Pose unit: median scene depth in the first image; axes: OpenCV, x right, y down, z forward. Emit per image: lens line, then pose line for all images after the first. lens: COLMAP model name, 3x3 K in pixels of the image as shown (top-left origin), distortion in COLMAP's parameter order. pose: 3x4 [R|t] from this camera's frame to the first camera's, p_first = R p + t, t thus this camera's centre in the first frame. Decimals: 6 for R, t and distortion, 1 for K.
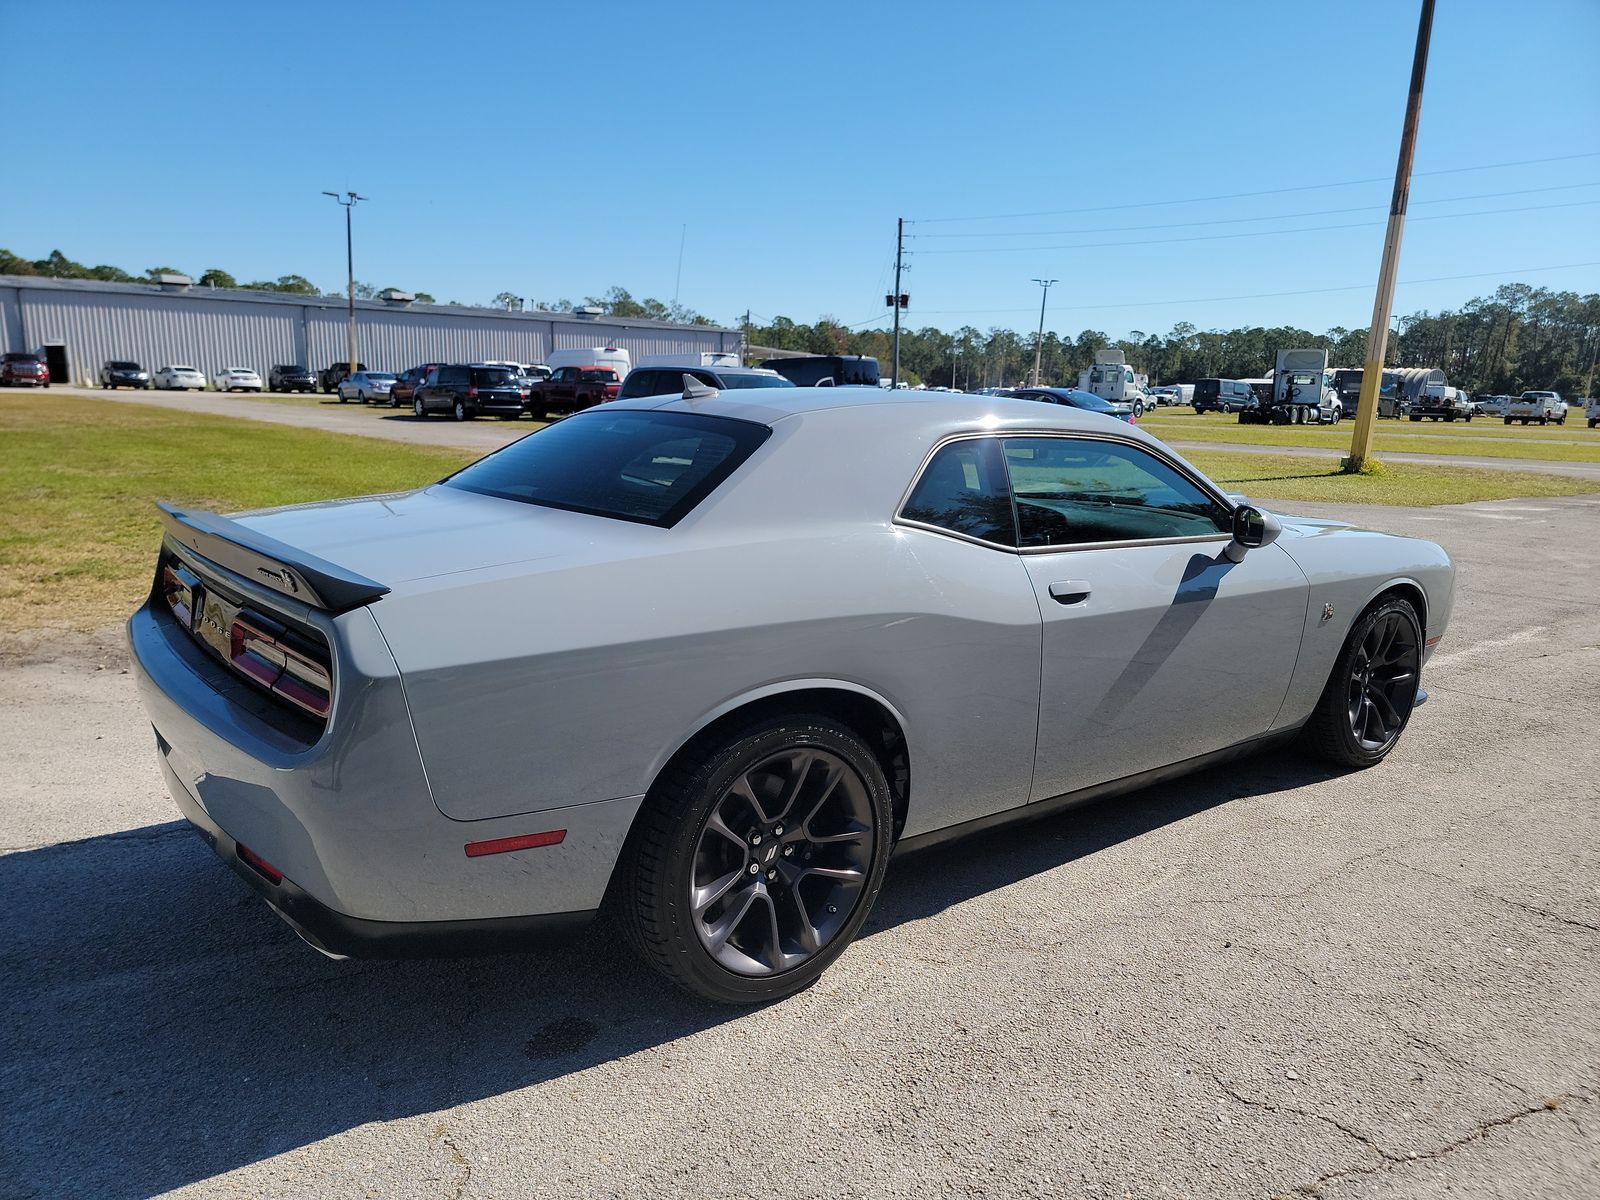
lens RADIAL K [[1118.5, 0, 802.0], [0, 1118.5, 605.0], [0, 0, 1]] dist [0.025234, -0.021385]
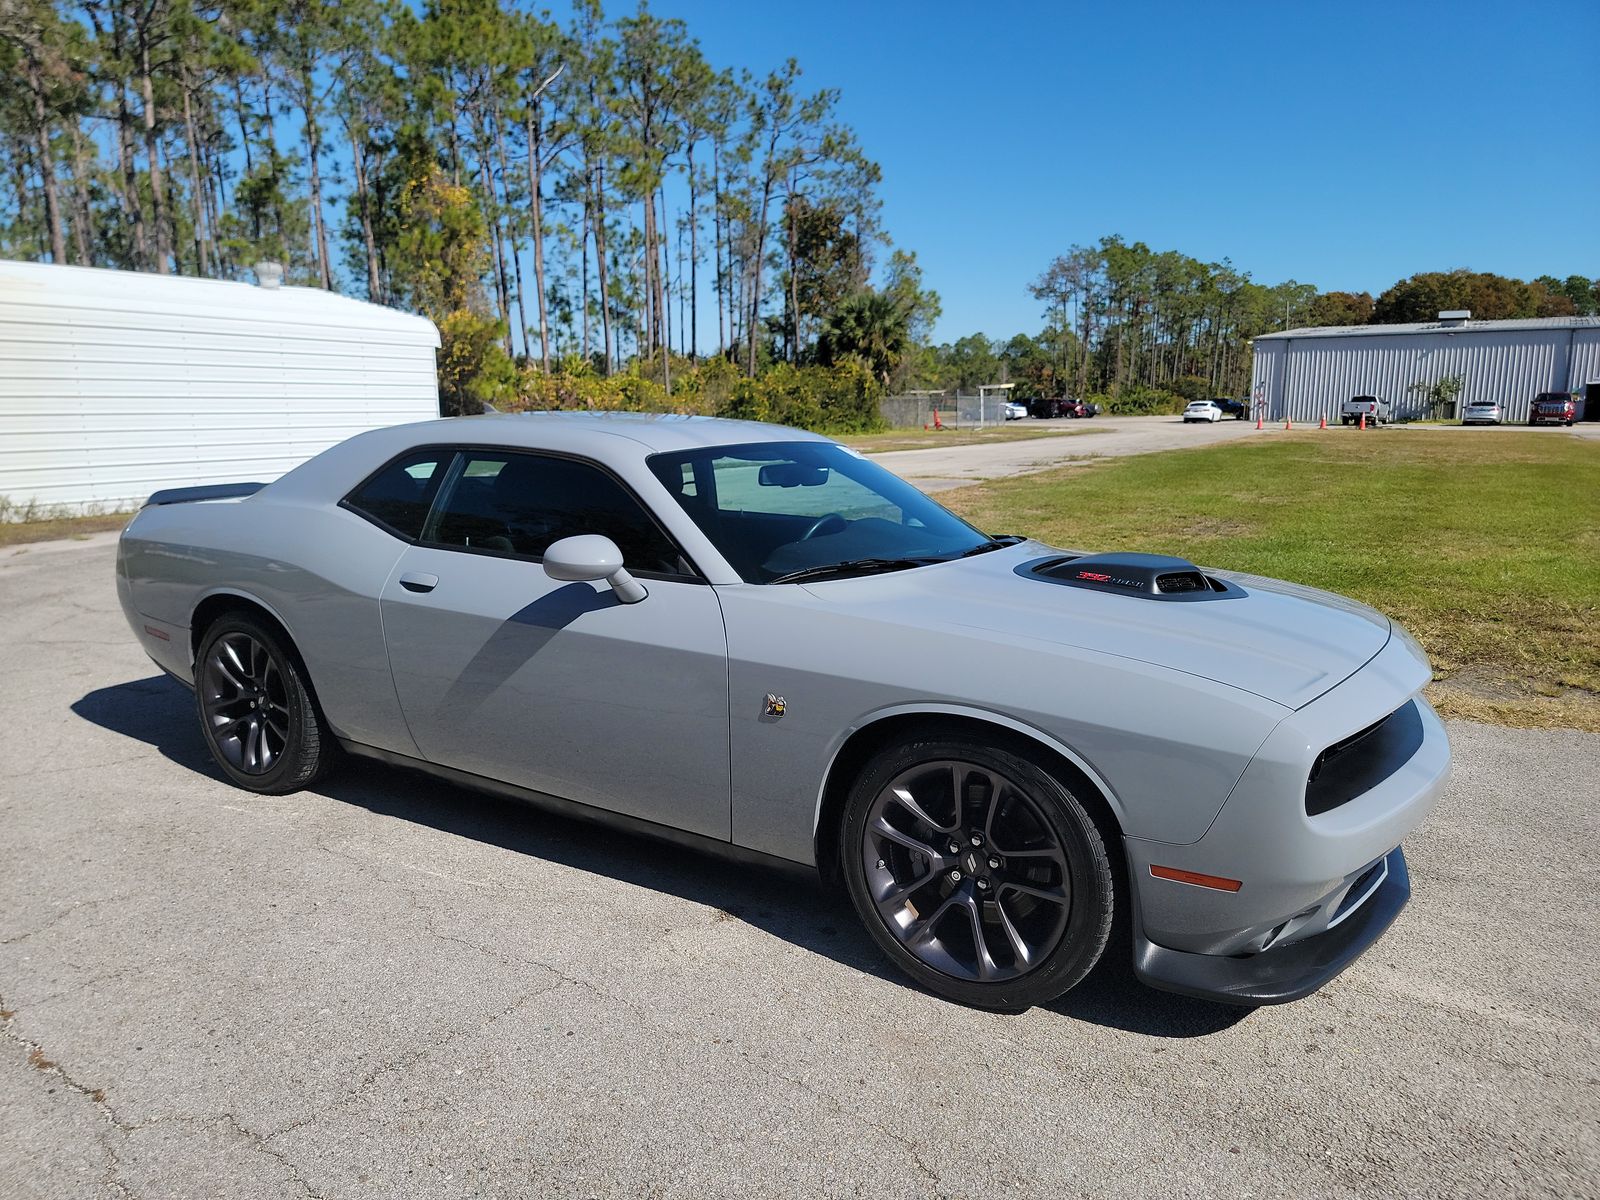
lens RADIAL K [[1118.5, 0, 801.9], [0, 1118.5, 599.2], [0, 0, 1]] dist [0.025234, -0.021385]
pose [[0.333682, 0.133869, -0.933132, 1.290338], [-0.170097, 0.982168, 0.080078, -0.138294], [0.927213, 0.132003, 0.350502, 0.850048]]
